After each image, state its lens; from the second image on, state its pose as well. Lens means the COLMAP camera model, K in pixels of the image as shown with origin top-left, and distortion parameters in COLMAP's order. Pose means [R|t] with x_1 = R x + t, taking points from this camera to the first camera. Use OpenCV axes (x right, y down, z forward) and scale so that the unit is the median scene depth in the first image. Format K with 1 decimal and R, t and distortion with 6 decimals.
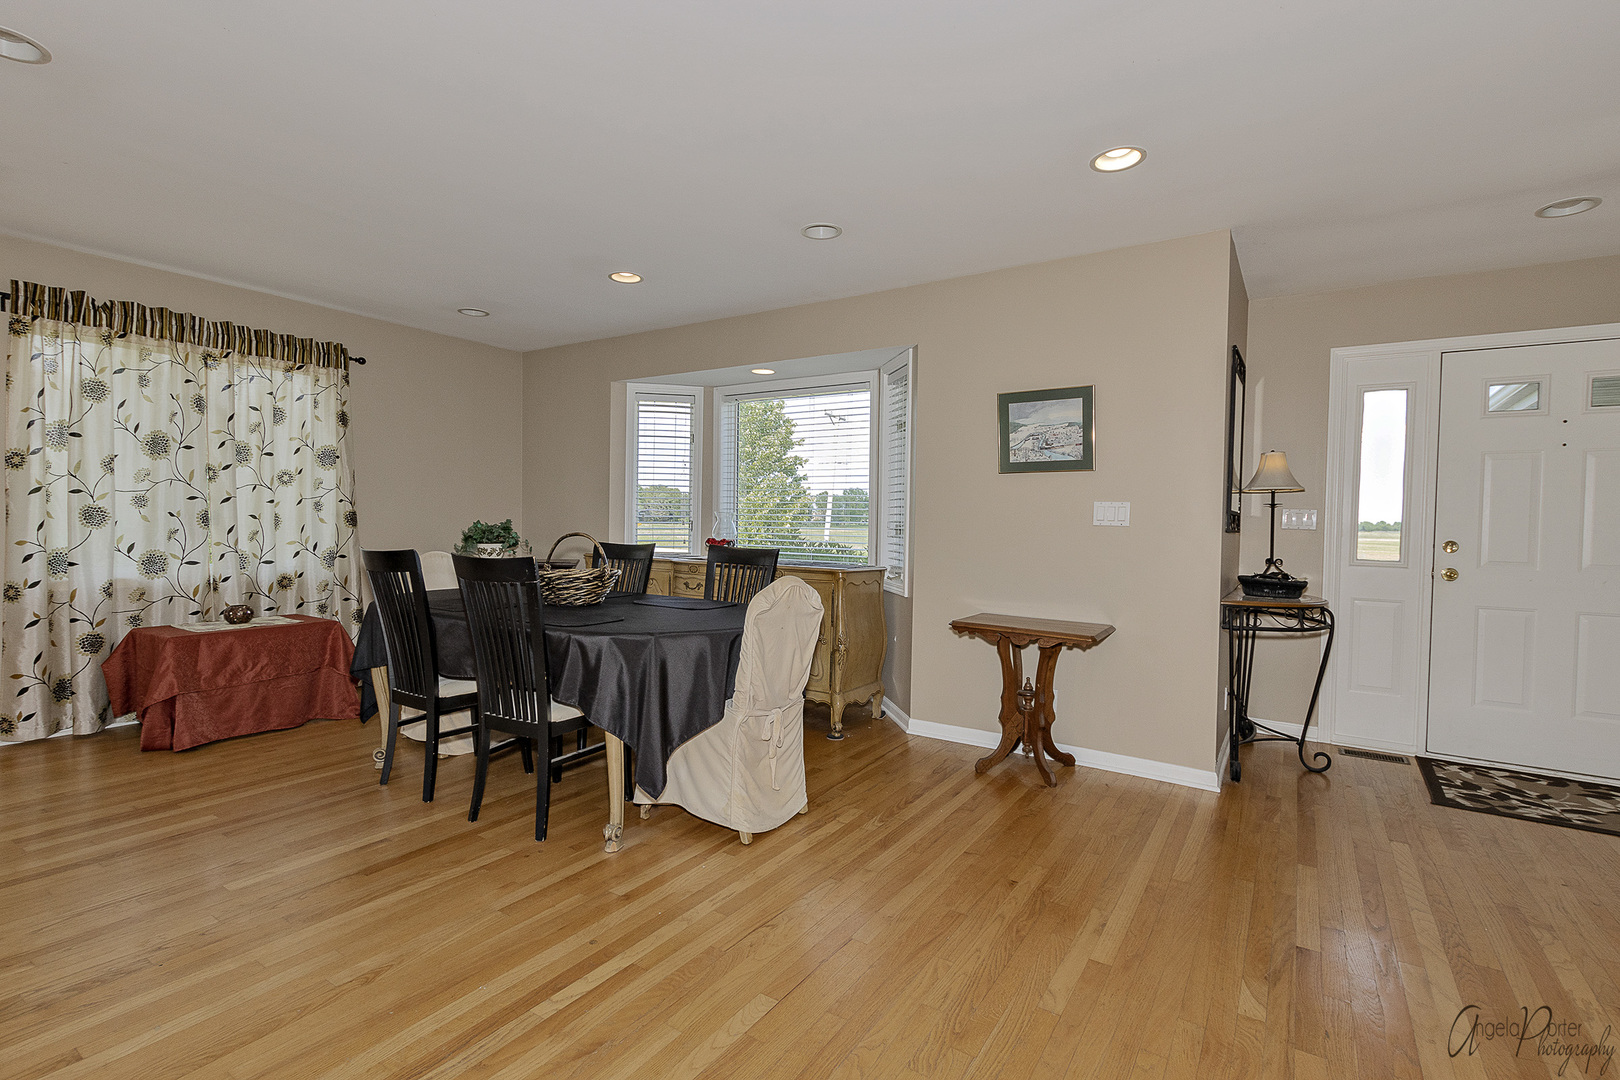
lens RADIAL K [[753.8, 0, 814.4], [0, 753.8, 535.6], [0, 0, 1]] dist [0.010477, -0.005980]
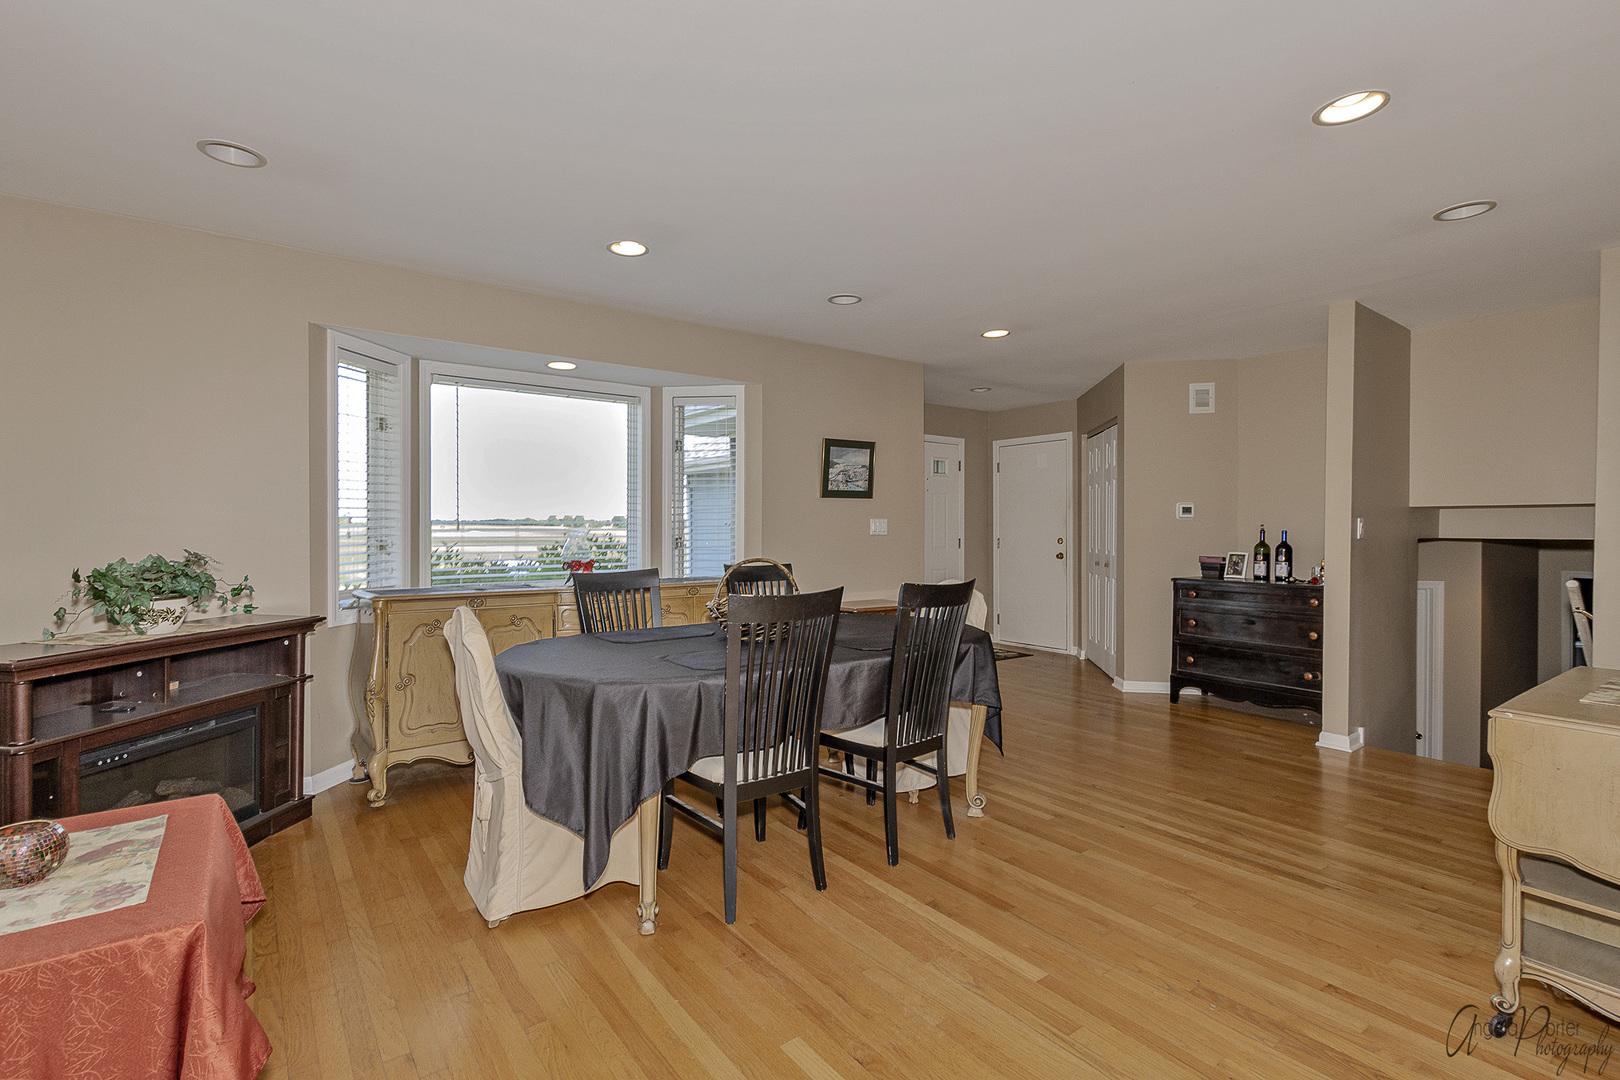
lens RADIAL K [[753.8, 0, 792.1], [0, 753.8, 533.5], [0, 0, 1]] dist [0.010477, -0.005980]
pose [[0.359000, -0.026127, 0.932972, -1.040511], [0.023681, 0.999541, 0.018879, -0.046113], [-0.933037, 0.015316, 0.359454, 0.581862]]
